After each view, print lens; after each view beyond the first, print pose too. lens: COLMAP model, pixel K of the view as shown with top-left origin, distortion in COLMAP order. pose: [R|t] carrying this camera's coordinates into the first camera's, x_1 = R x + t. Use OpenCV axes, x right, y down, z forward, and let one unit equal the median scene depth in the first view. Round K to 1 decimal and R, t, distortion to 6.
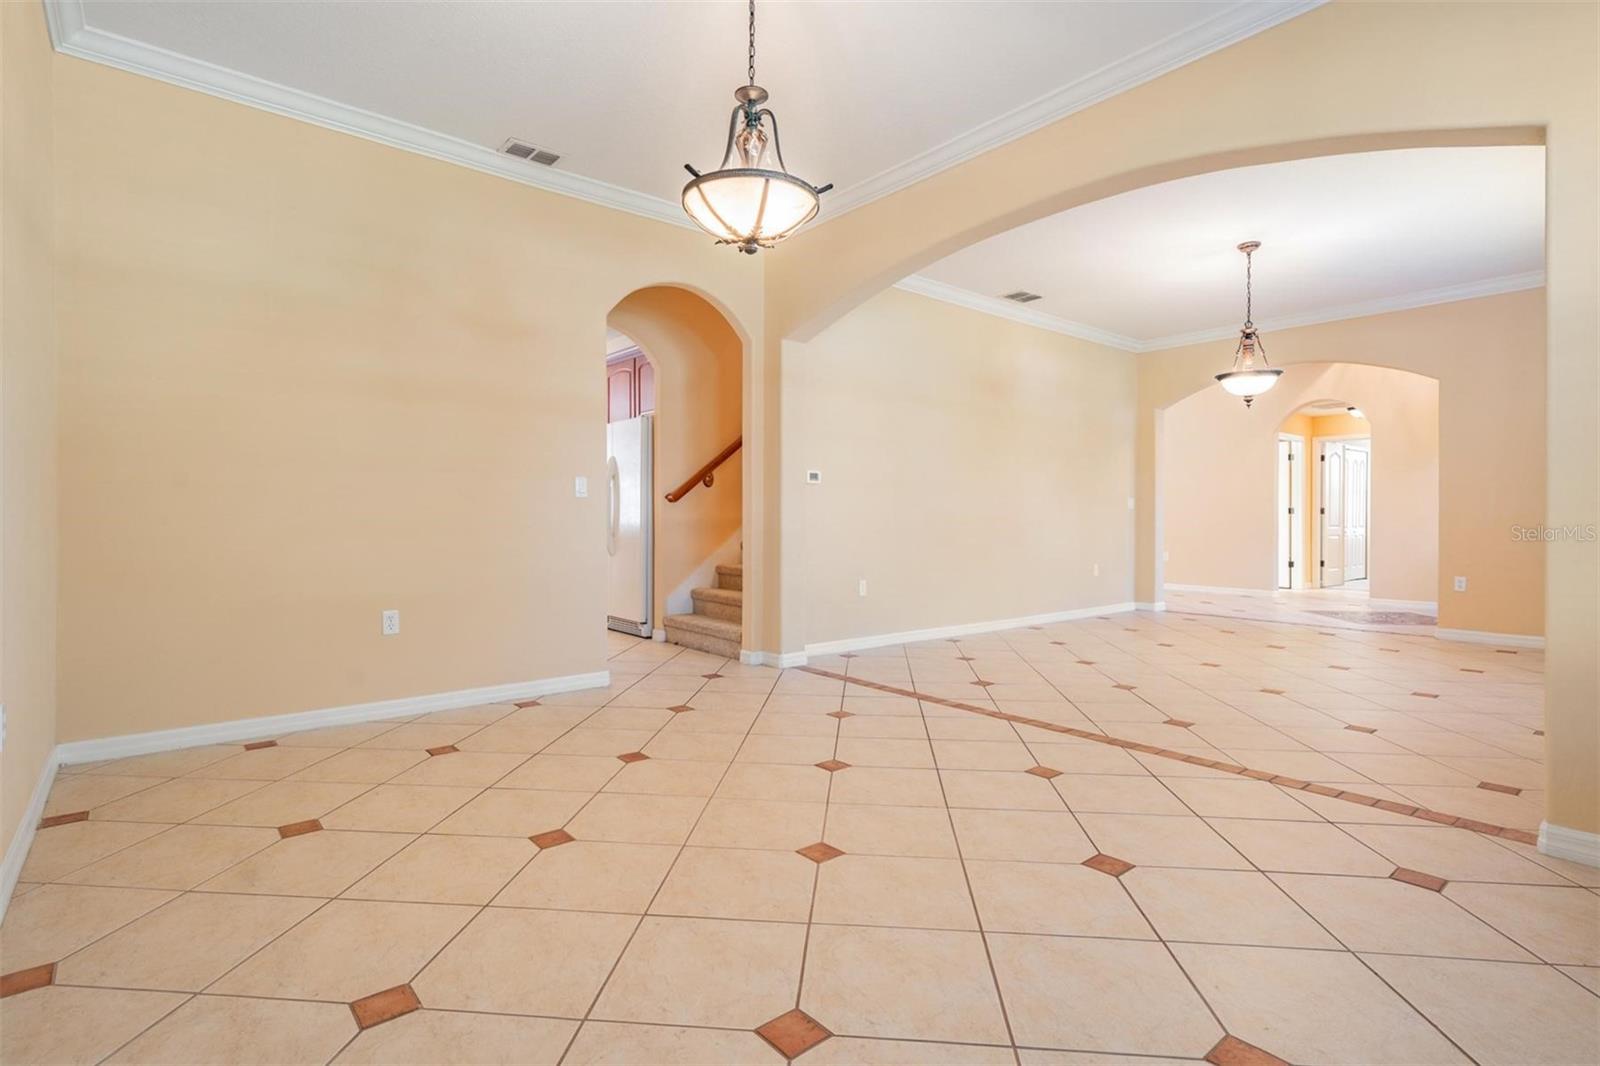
lens RADIAL K [[781.1, 0, 790.5], [0, 781.1, 528.9], [0, 0, 1]] dist [0.004736, -0.002064]
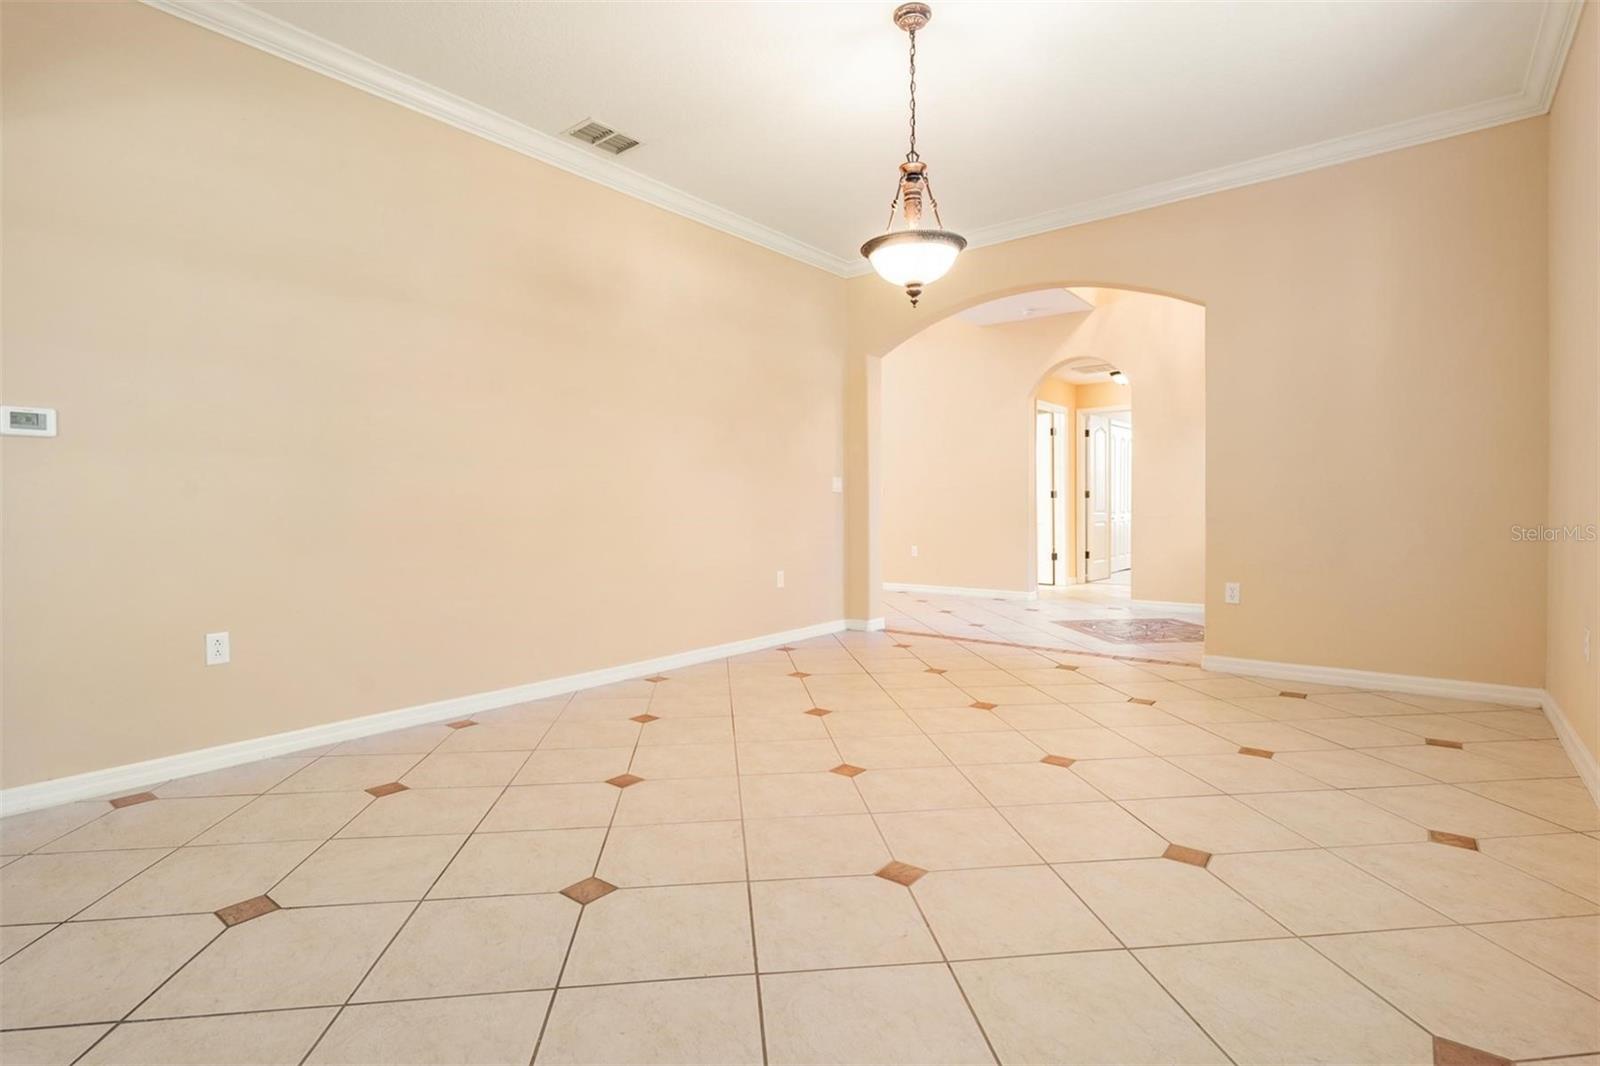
lens RADIAL K [[781.1, 0, 790.3], [0, 781.1, 533.6], [0, 0, 1]] dist [0.004736, -0.002064]
pose [[0.978499, -0.017547, 0.205502, 0.189486], [0.013607, 0.999696, 0.020570, -0.001763], [-0.205800, -0.017331, 0.978441, 0.231873]]
